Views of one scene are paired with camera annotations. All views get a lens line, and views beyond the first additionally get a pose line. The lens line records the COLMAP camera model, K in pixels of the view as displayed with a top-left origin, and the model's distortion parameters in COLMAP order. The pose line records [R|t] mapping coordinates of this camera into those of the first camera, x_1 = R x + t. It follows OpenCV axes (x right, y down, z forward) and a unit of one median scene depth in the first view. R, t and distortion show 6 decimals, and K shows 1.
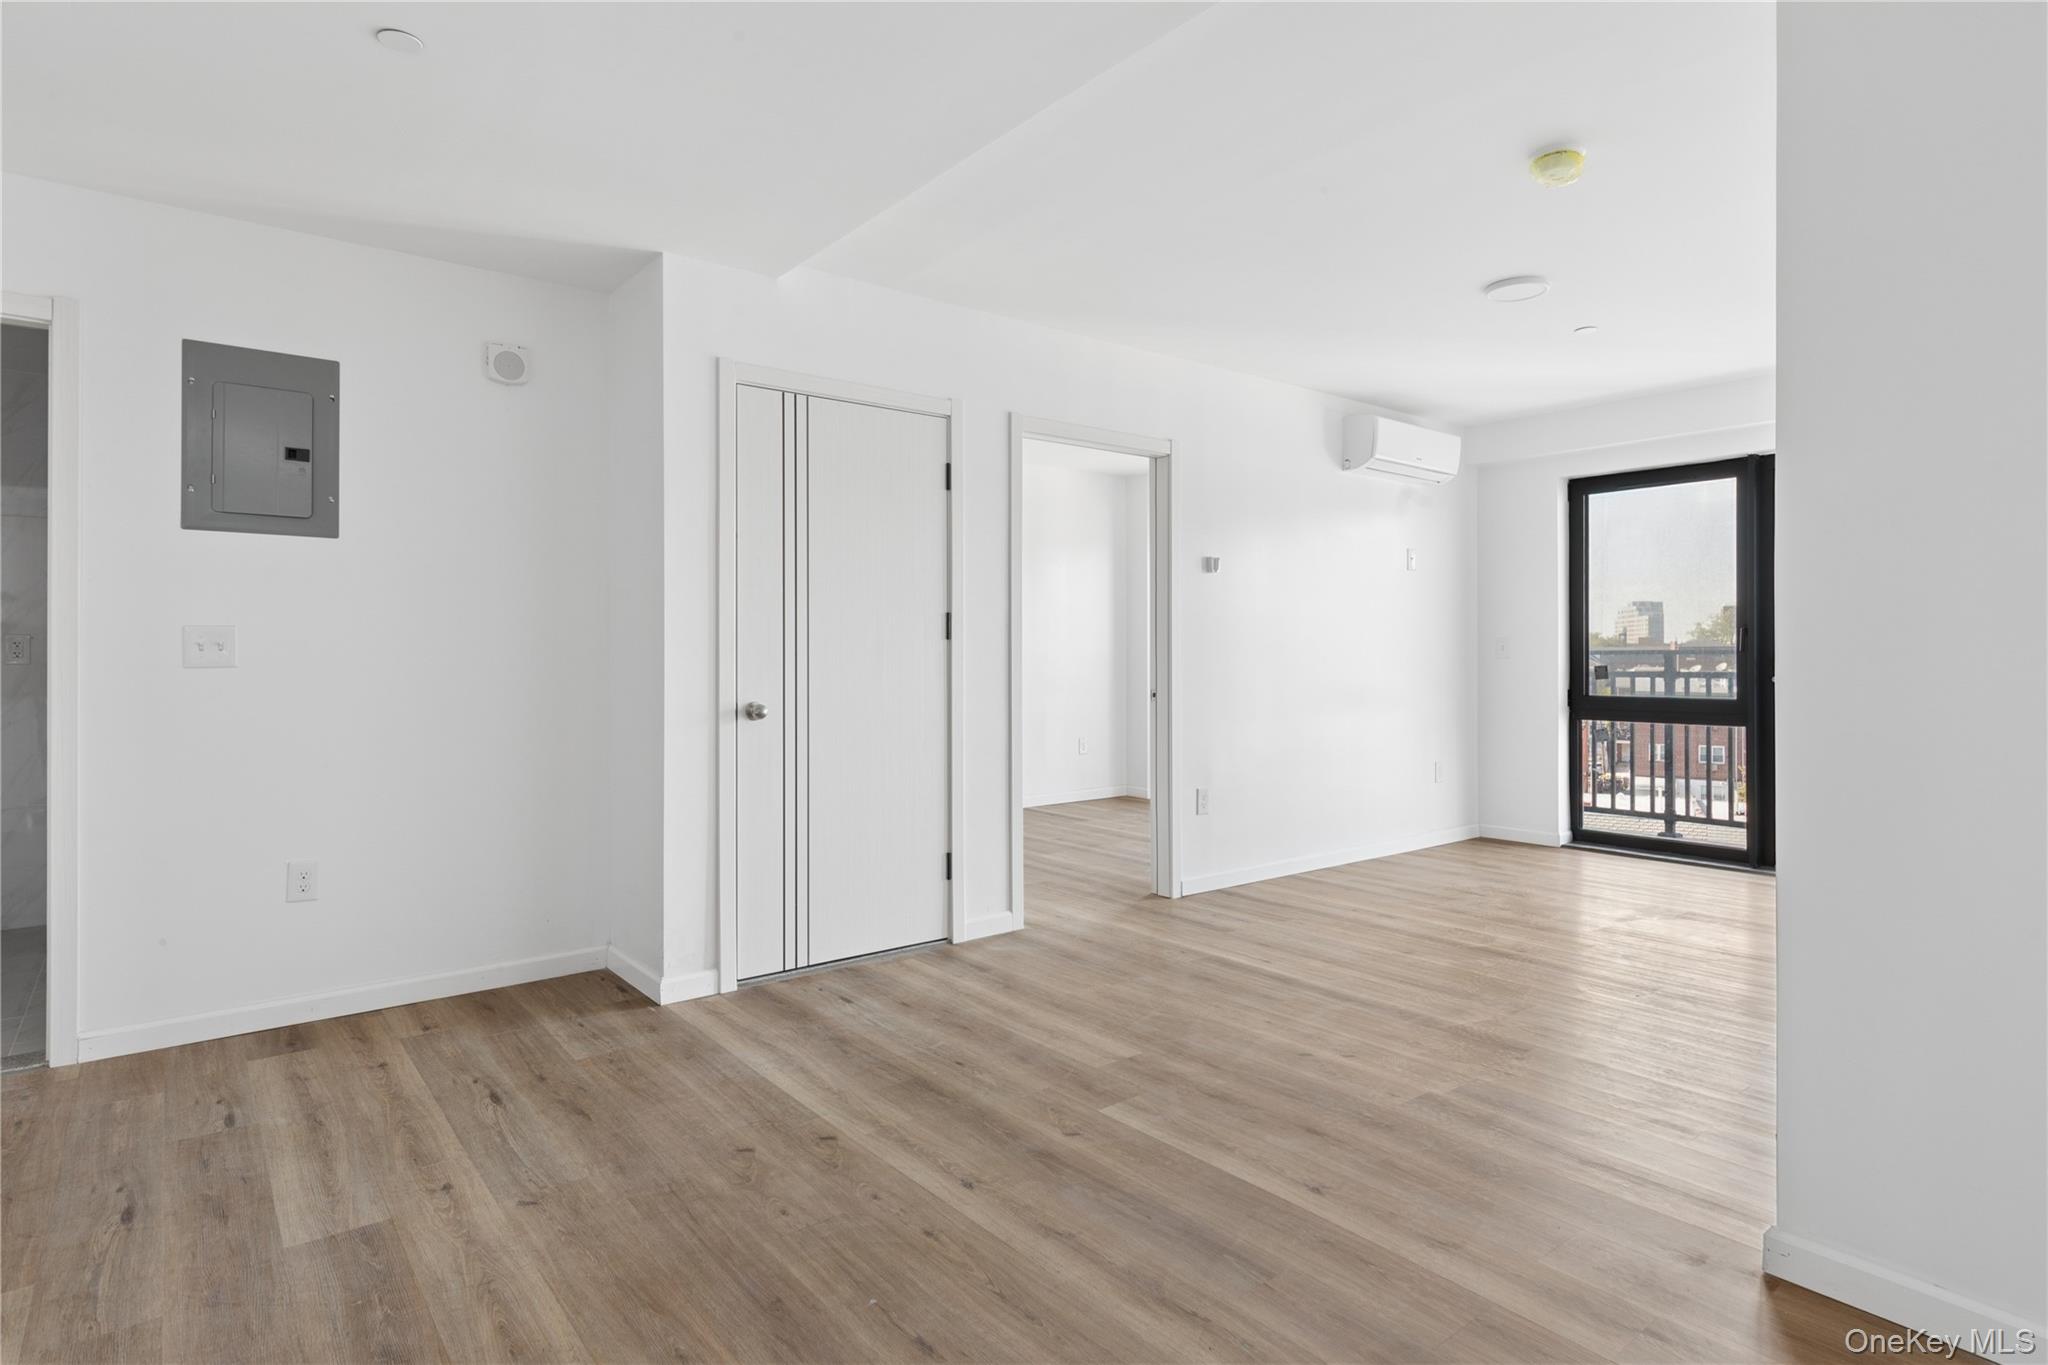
lens RADIAL K [[1075.9, 0, 1043.4], [0, 1075.9, 678.2], [0, 0, 1]] dist [0.005572, -0.001060]
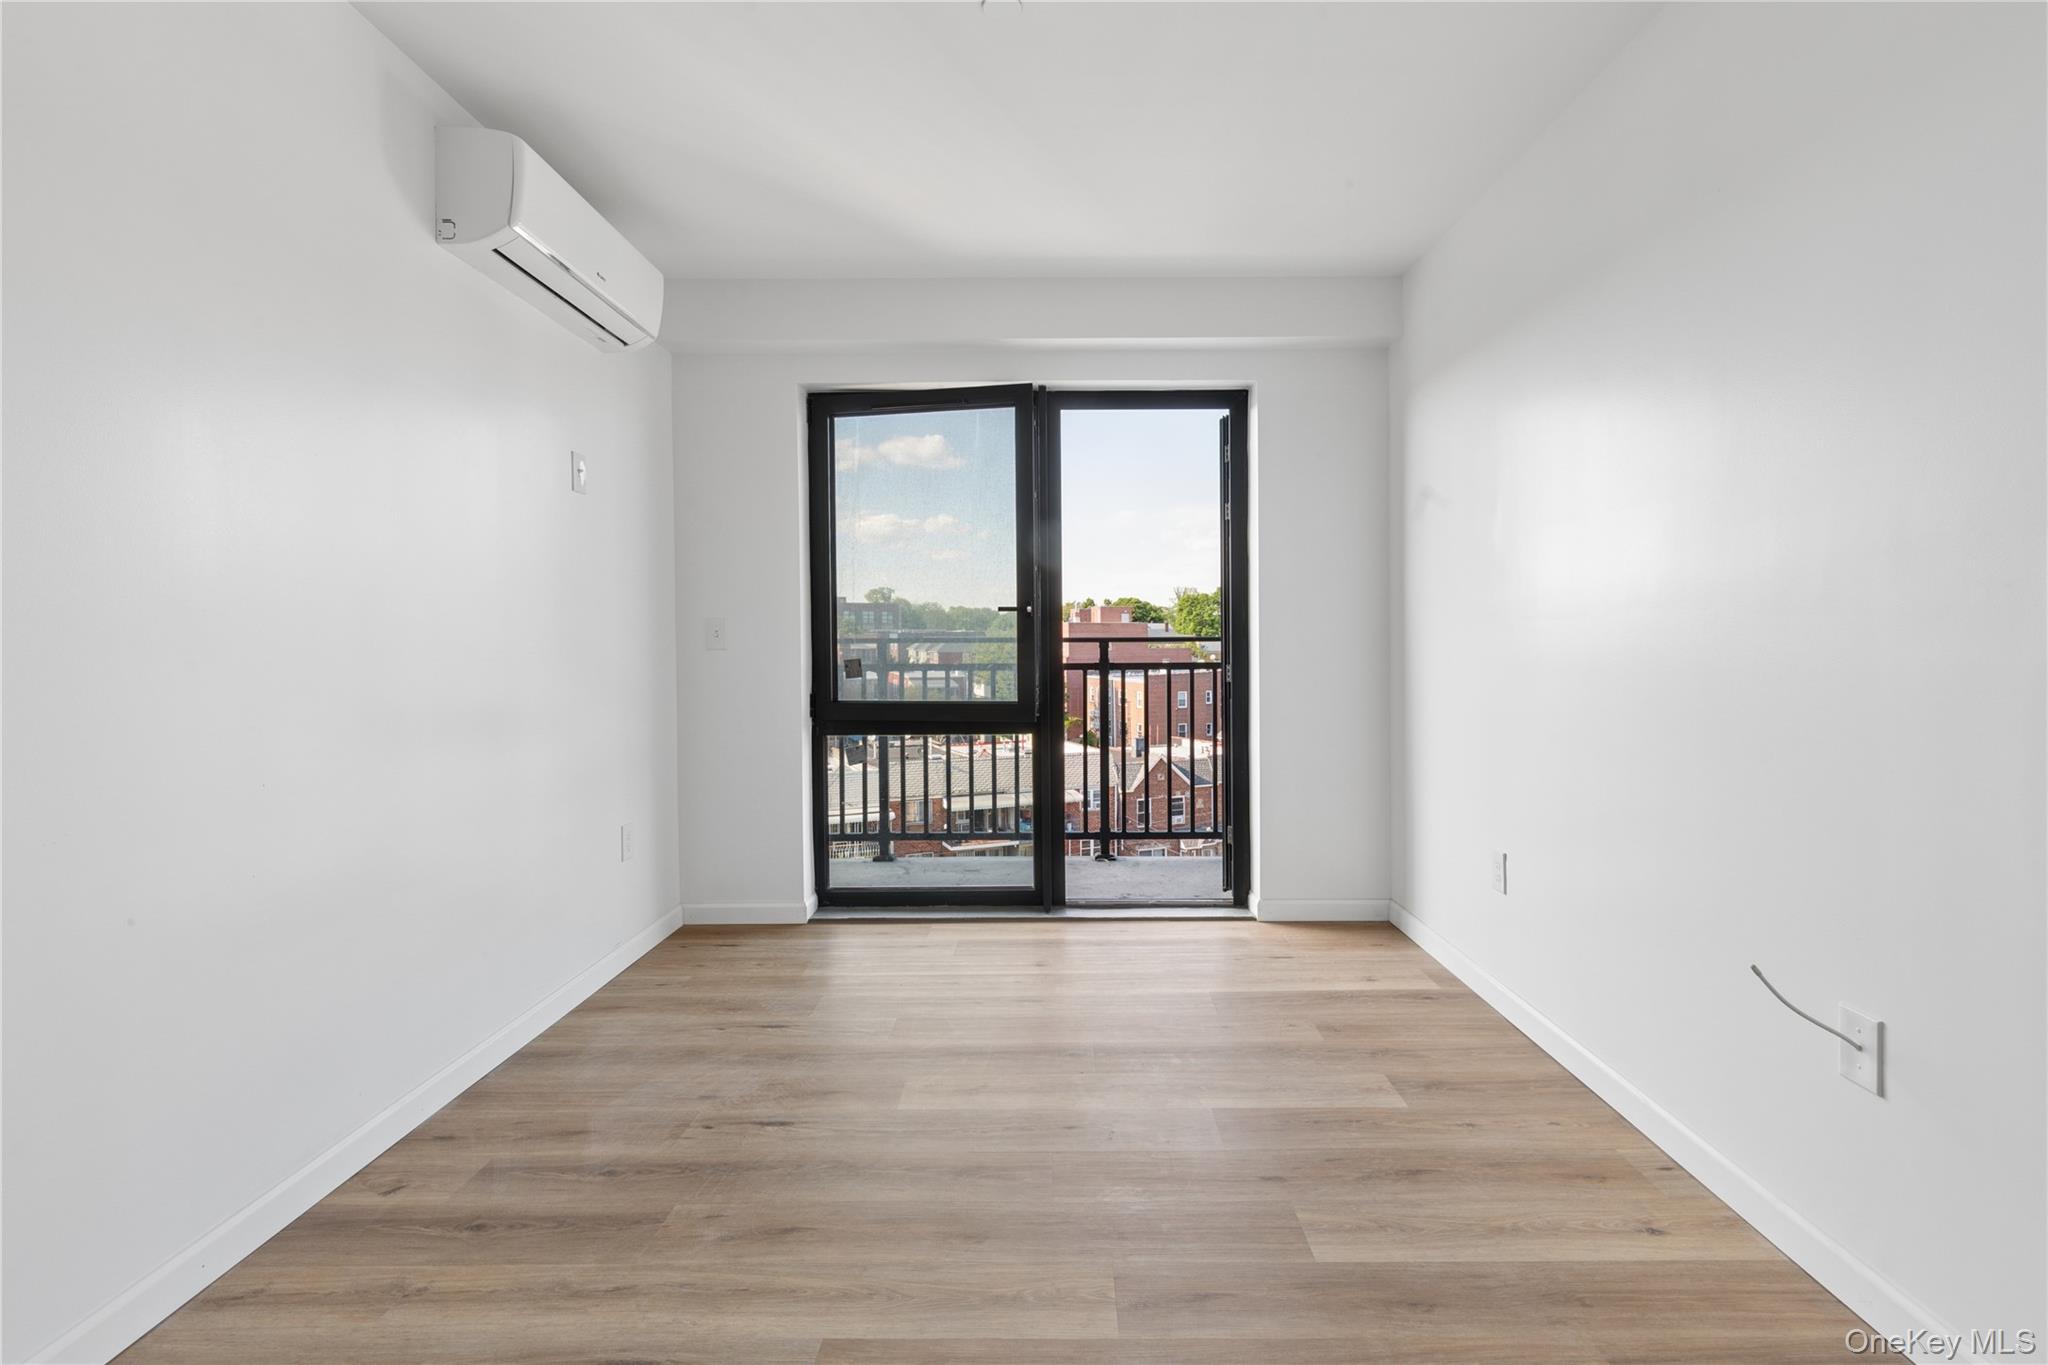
lens RADIAL K [[917.8, 0, 1042.2], [0, 917.8, 652.3], [0, 0, 1]] dist [-0.003656, 0.000026]
pose [[0.641320, -0.011508, 0.767187, 0.193807], [0.023641, 0.999709, -0.004766, -0.014695], [-0.766909, 0.021194, 0.641405, 0.765796]]
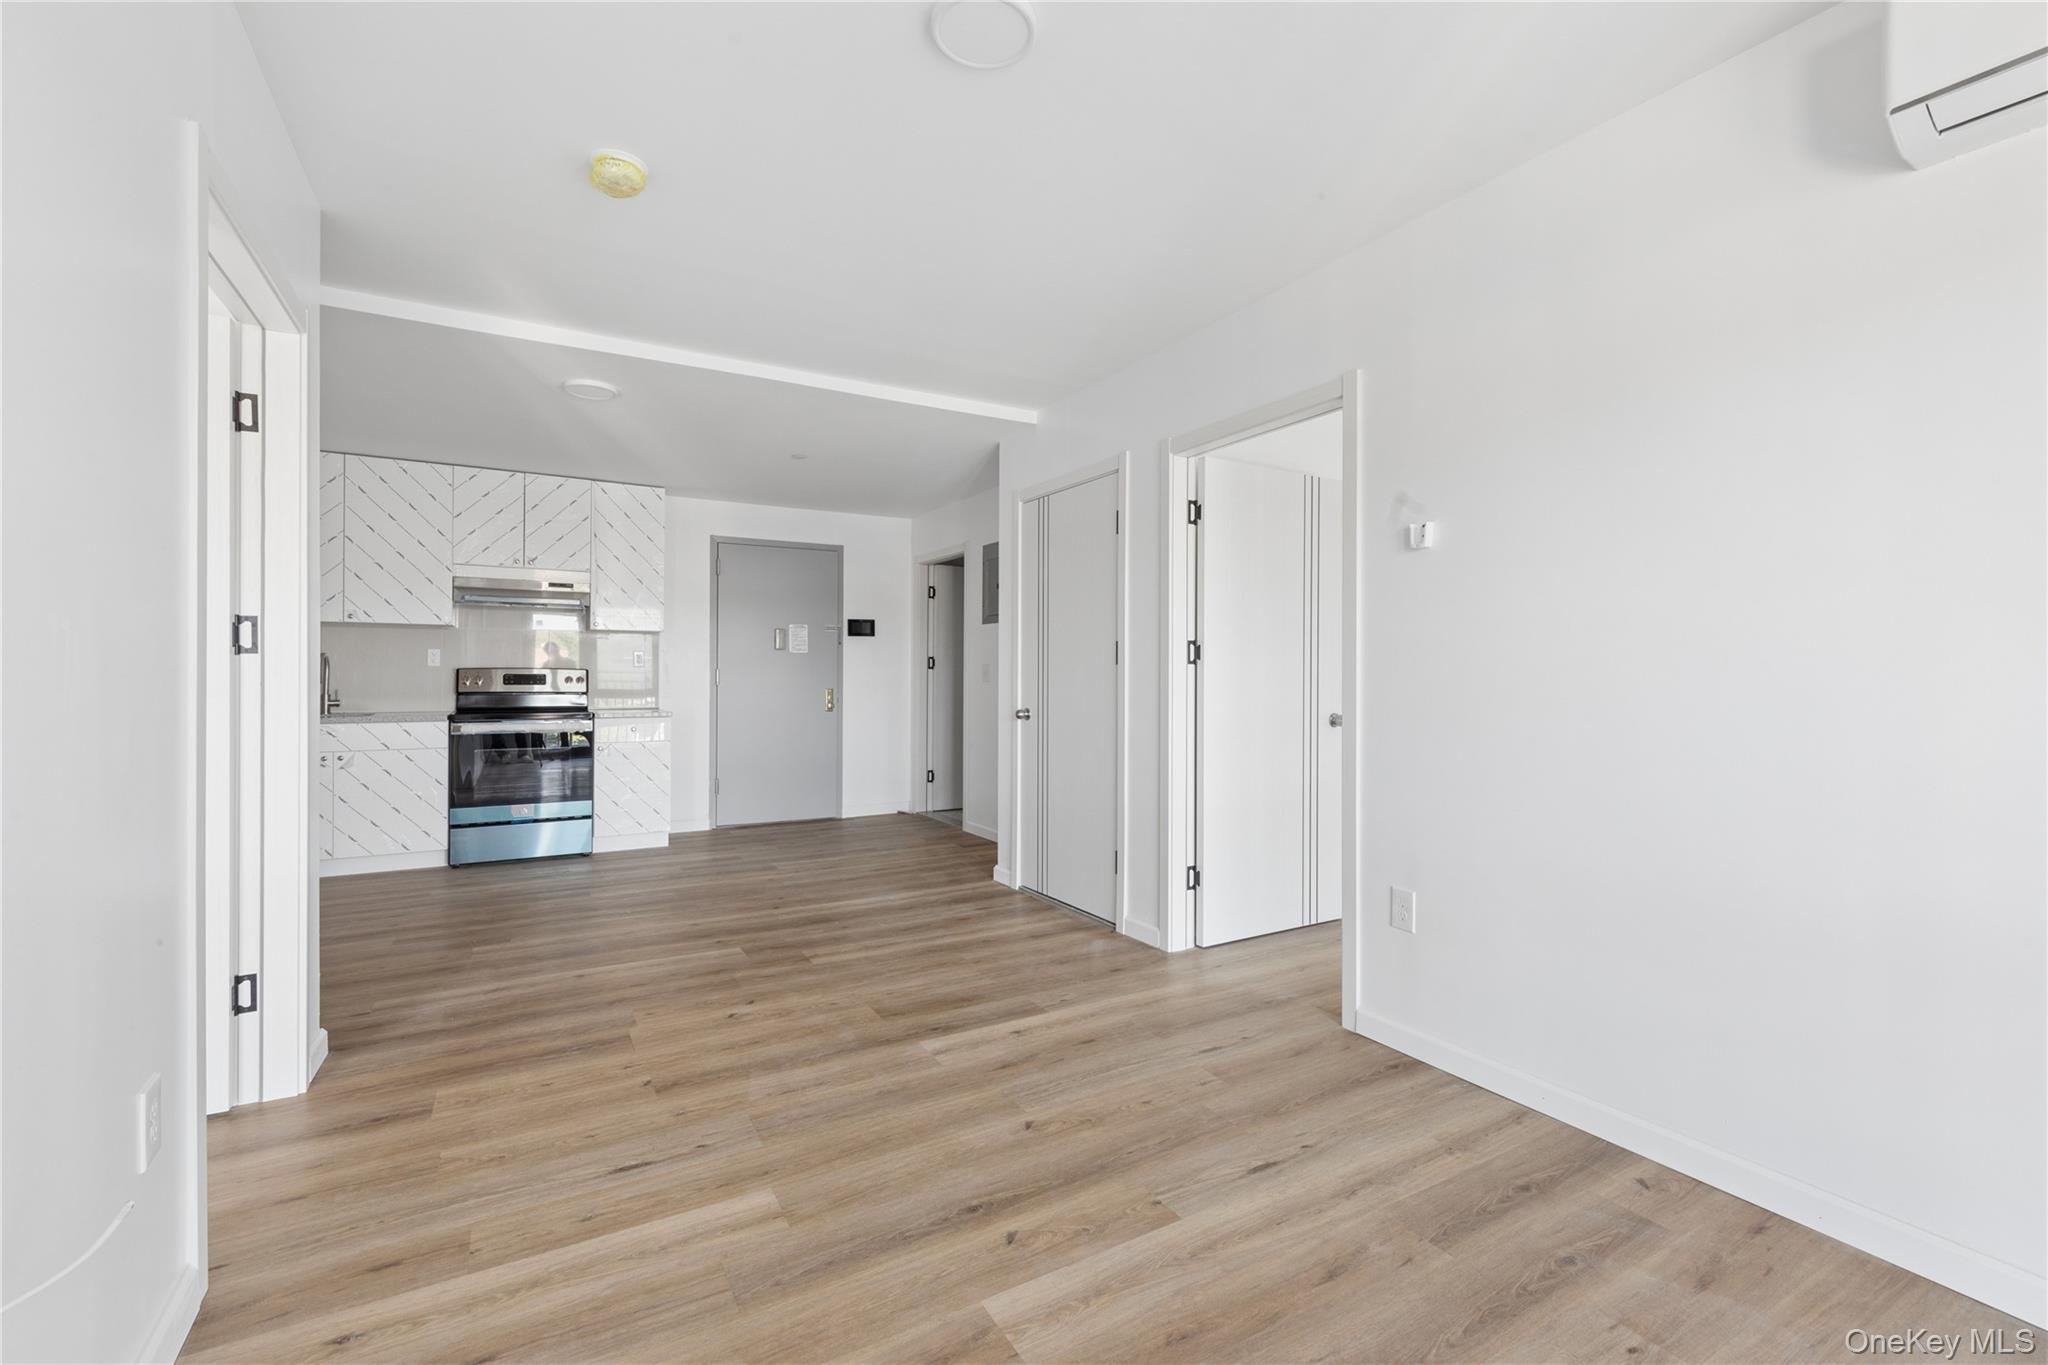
lens RADIAL K [[887.5, 0, 1028.7], [0, 887.5, 673.6], [0, 0, 1]] dist [0.008706, -0.000608]
pose [[-0.155435, -0.000847, -0.987846, 0.859812], [-0.024062, 0.999706, 0.002928, -0.026263], [0.987553, 0.024225, -0.155409, 1.049554]]
